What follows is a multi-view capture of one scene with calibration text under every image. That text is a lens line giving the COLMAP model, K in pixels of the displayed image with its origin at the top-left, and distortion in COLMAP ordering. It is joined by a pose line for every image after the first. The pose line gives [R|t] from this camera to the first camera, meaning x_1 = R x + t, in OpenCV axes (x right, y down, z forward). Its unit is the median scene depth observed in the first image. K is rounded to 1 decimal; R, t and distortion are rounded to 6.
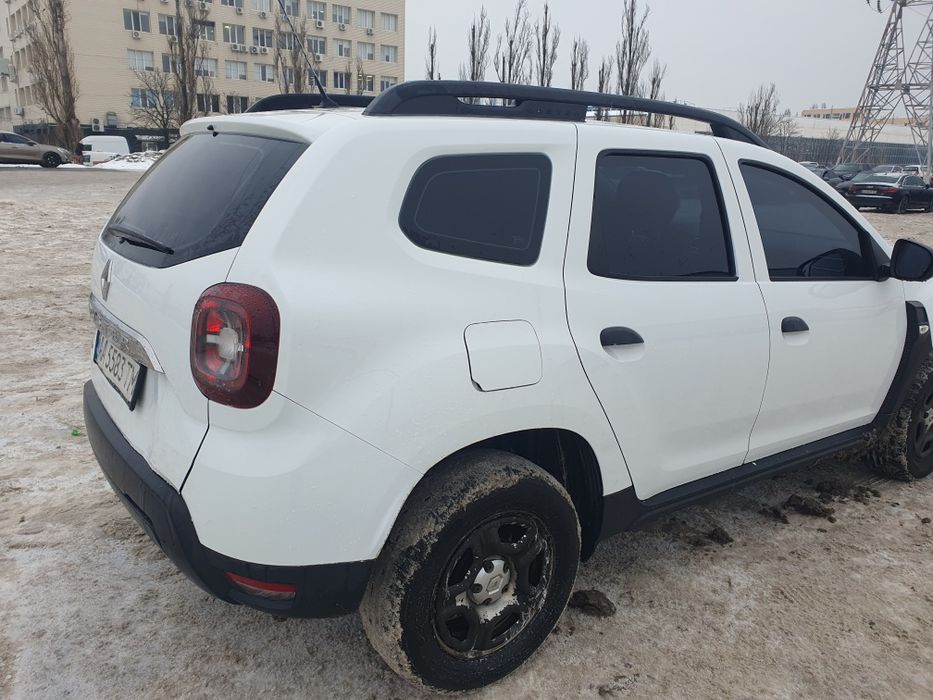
lens RADIAL K [[721.0, 0, 443.5], [0, 721.0, 349.1], [0, 0, 1]] dist [0.031307, 0.000678]
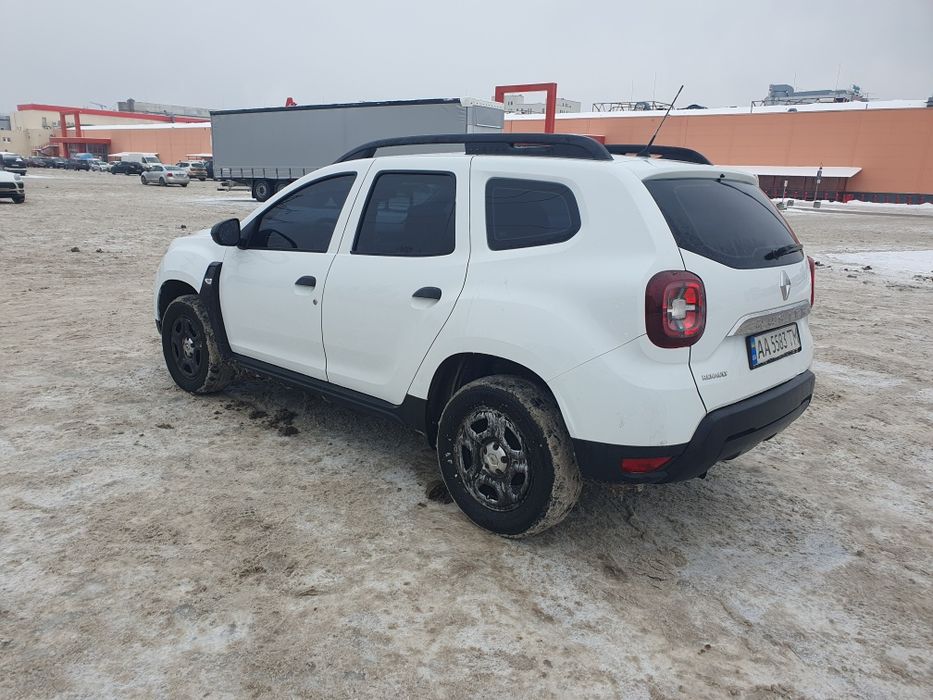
lens RADIAL K [[716.9, 0, 452.7], [0, 716.9, 353.1], [0, 0, 1]] dist [0.023396, 0.002098]
pose [[-0.208799, -0.266867, 0.940843, -0.886781], [0.213099, 0.926515, 0.310095, -0.288407], [-0.954459, 0.265240, -0.136586, 0.966623]]
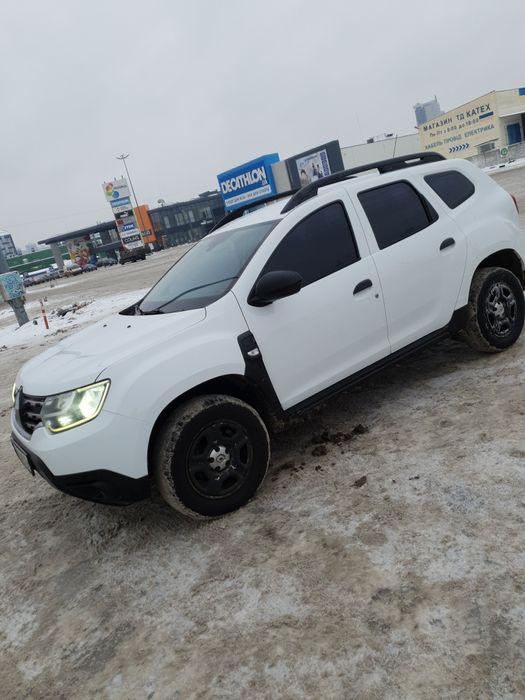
lens RADIAL K [[536.2, 0, 260.4], [0, 536.2, 345.0], [0, 0, 1]] dist [0.013535, 0.012386]
pose [[-0.973652, 0.222532, 0.049813, 0.215781], [0.219824, 0.857805, 0.464595, -0.484081], [0.060658, 0.463304, -0.884121, 1.805755]]
